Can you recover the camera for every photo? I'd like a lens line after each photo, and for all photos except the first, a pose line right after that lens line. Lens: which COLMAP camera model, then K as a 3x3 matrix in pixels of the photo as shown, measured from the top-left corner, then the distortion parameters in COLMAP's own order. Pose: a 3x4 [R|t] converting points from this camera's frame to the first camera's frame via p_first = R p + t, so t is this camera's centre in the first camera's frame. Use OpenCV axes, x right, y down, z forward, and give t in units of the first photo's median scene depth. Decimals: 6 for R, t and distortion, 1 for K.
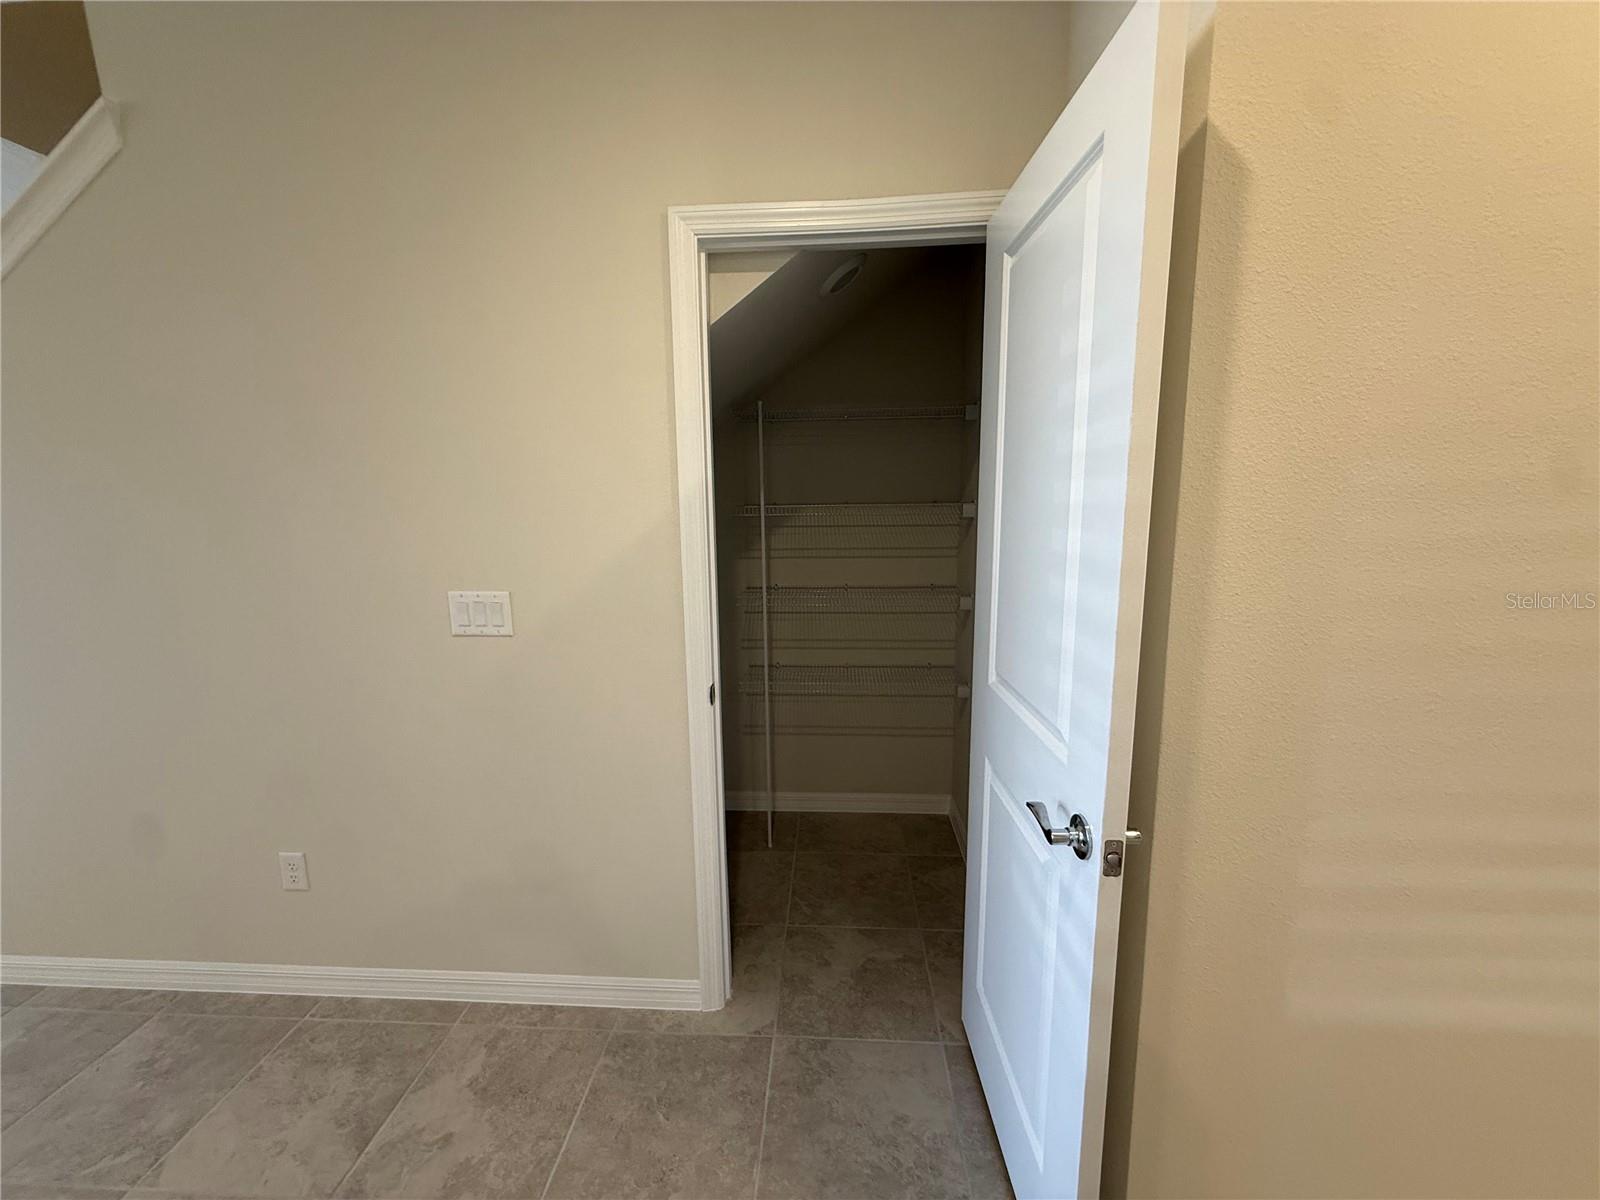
lens RADIAL K [[635.8, 0, 794.7], [0, 635.8, 593.9], [0, 0, 1]] dist [-0.000163, 0.000029]
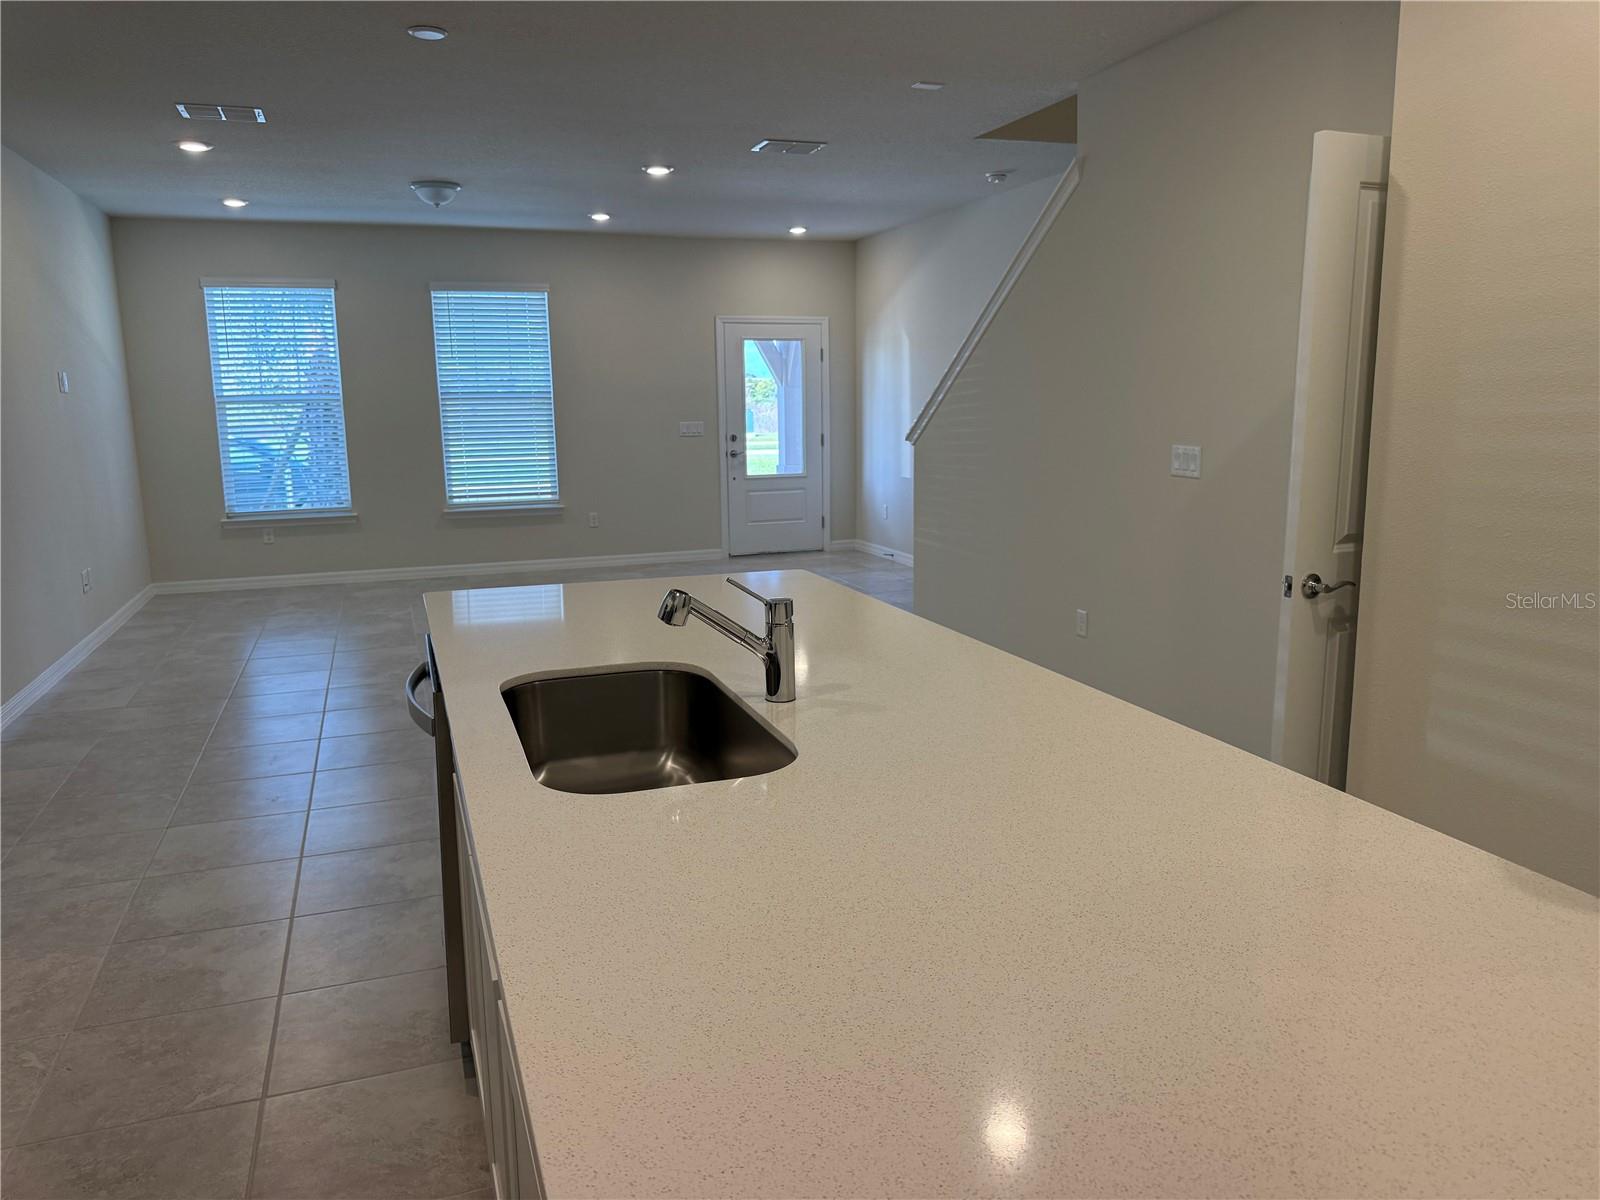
lens RADIAL K [[1126.1, 0, 792.4], [0, 1126.1, 575.1], [0, 0, 1]] dist [0.123218, -0.178847]
pose [[0.398535, 0.166309, -0.901949, 1.552859], [-0.147689, 0.982225, 0.115854, 0.117294], [0.905184, 0.087036, 0.416013, -0.881782]]
